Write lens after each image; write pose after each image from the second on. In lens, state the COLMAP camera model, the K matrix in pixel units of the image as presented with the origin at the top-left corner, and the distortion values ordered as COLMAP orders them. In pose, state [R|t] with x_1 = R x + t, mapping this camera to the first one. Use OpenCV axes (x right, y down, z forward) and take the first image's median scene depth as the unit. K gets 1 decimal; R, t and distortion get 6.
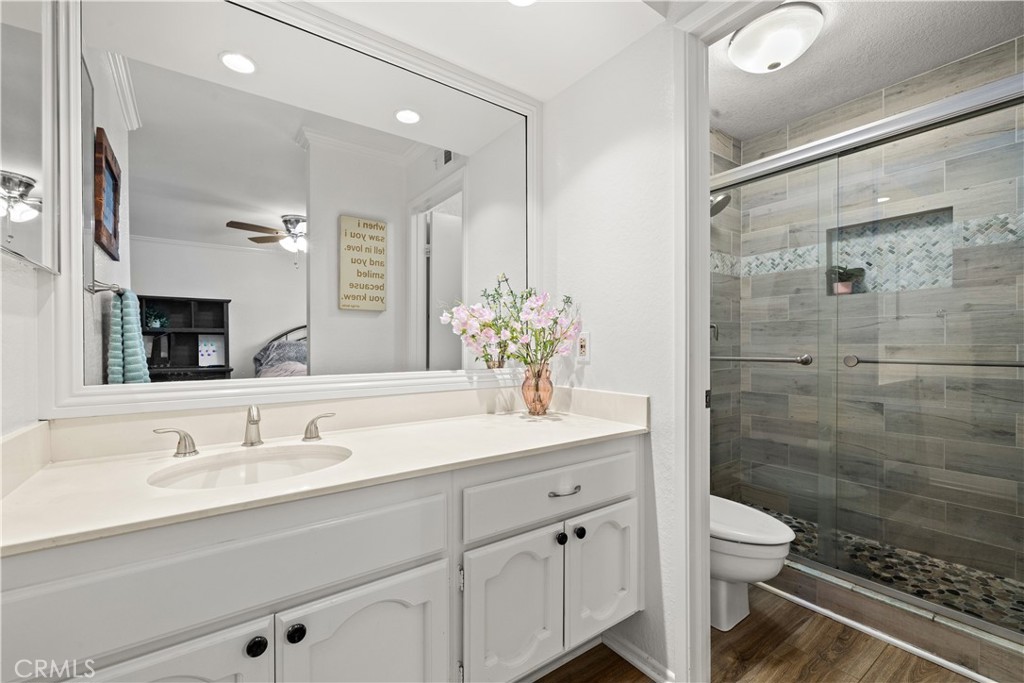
lens RADIAL K [[435.1, 0, 512.0], [0, 435.1, 341.5], [0, 0, 1]] dist [0.001276, -0.000272]
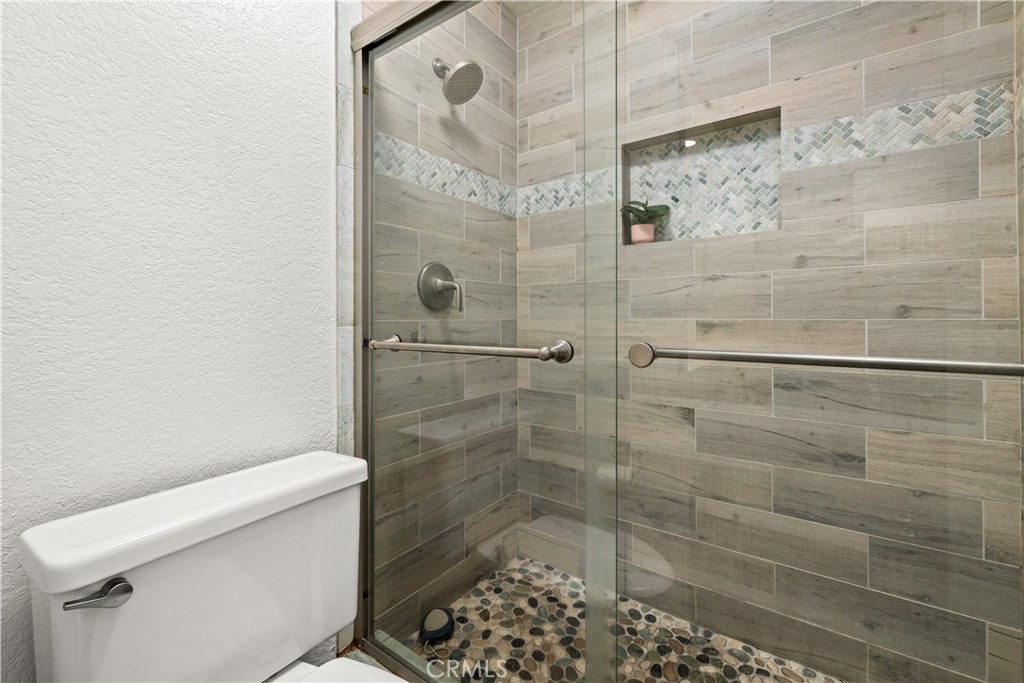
lens RADIAL K [[433.7, 0, 511.0], [0, 433.7, 303.9], [0, 0, 1]] dist [-0.000252, 0.000185]
pose [[0.949923, 0.010981, 0.312290, 0.387677], [-0.003555, 0.999697, -0.024339, 0.001223], [-0.312463, 0.022010, 0.949675, 0.465659]]
